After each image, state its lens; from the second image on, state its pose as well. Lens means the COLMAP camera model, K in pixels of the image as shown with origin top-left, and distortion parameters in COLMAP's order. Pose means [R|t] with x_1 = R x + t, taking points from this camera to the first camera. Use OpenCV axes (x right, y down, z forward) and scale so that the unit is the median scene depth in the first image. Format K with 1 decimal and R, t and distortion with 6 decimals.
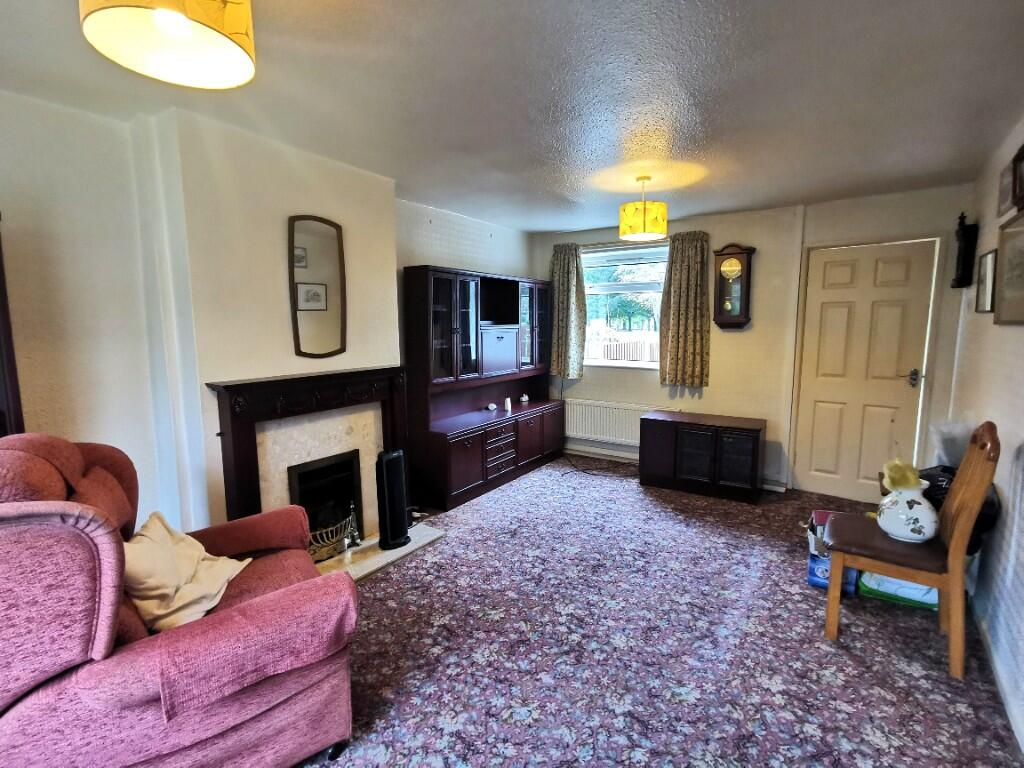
lens RADIAL K [[485.2, 0, 512.0], [0, 485.2, 384.0], [0, 0, 1]] dist [-0.072194, 0.044937]
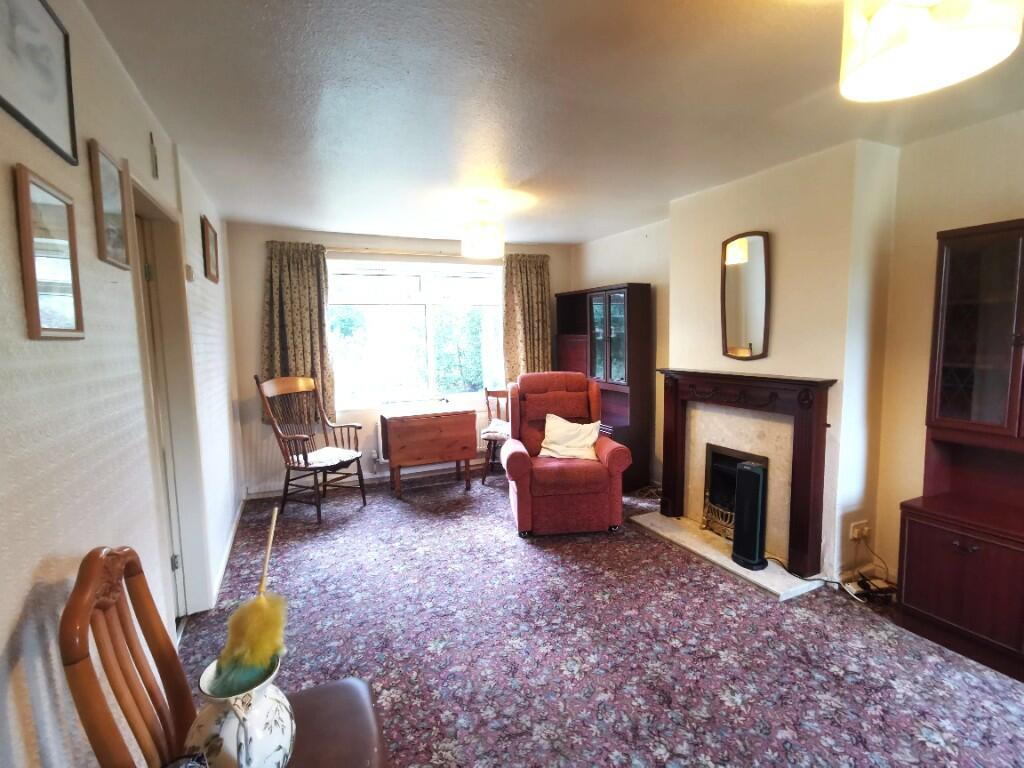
lens RADIAL K [[485.2, 0, 512.0], [0, 485.2, 384.0], [0, 0, 1]] dist [-0.072194, 0.044937]
pose [[-0.500250, 0.108281, -0.859084, 0.901044], [-0.081366, 0.981881, 0.171139, -0.161405], [0.862049, 0.155512, -0.482376, 1.191893]]
